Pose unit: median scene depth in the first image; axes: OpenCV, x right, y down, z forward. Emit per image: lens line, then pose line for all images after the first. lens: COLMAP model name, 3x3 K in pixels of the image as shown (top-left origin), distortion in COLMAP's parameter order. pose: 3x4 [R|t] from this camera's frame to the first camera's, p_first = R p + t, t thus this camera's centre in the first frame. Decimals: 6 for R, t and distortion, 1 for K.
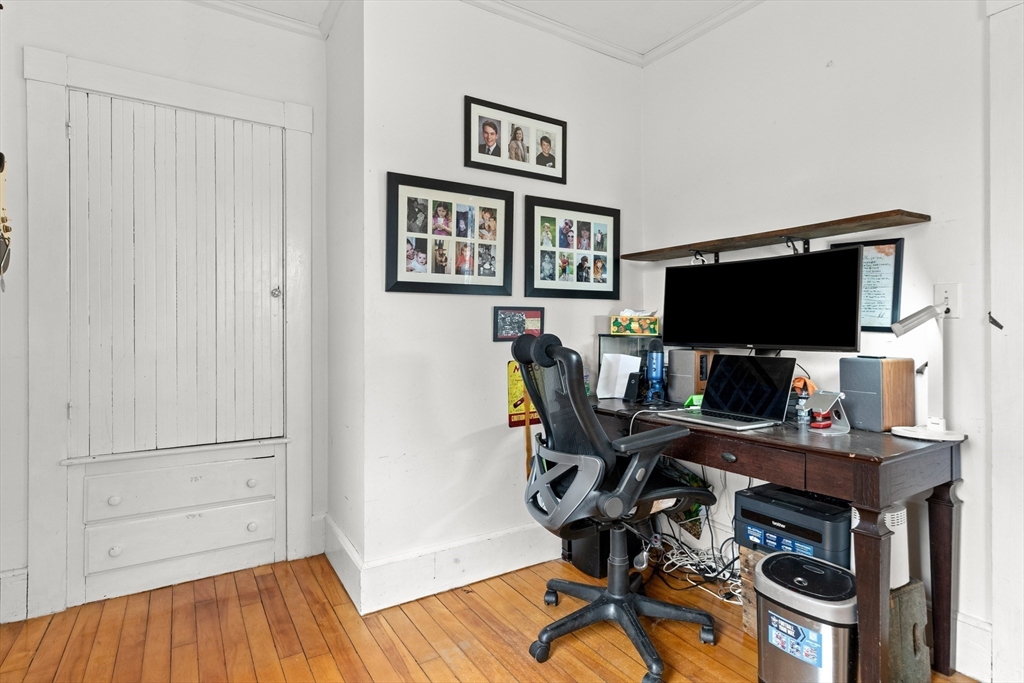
lens RADIAL K [[531.1, 0, 521.5], [0, 531.1, 326.1], [0, 0, 1]] dist [0.002929, -0.000366]
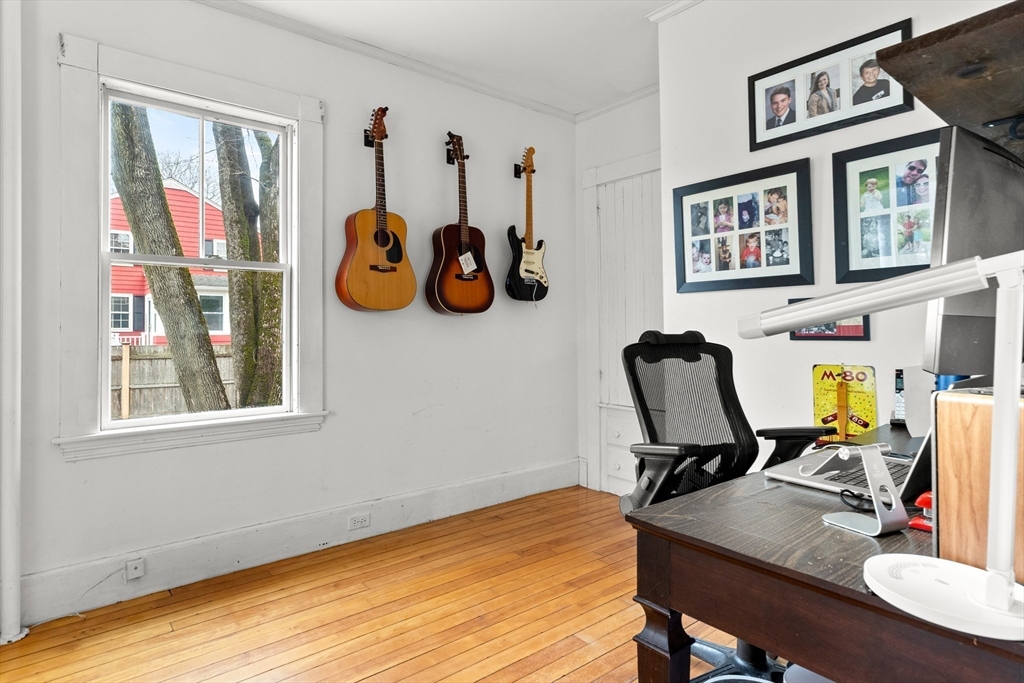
lens RADIAL K [[569.7, 0, 513.1], [0, 569.7, 322.2], [0, 0, 1]] dist [0.002571, 0.001607]
pose [[0.112730, -0.011525, -0.993559, 0.834954], [0.007829, 0.999912, -0.010711, 0.006747], [0.993595, -0.006571, 0.112810, 0.465288]]
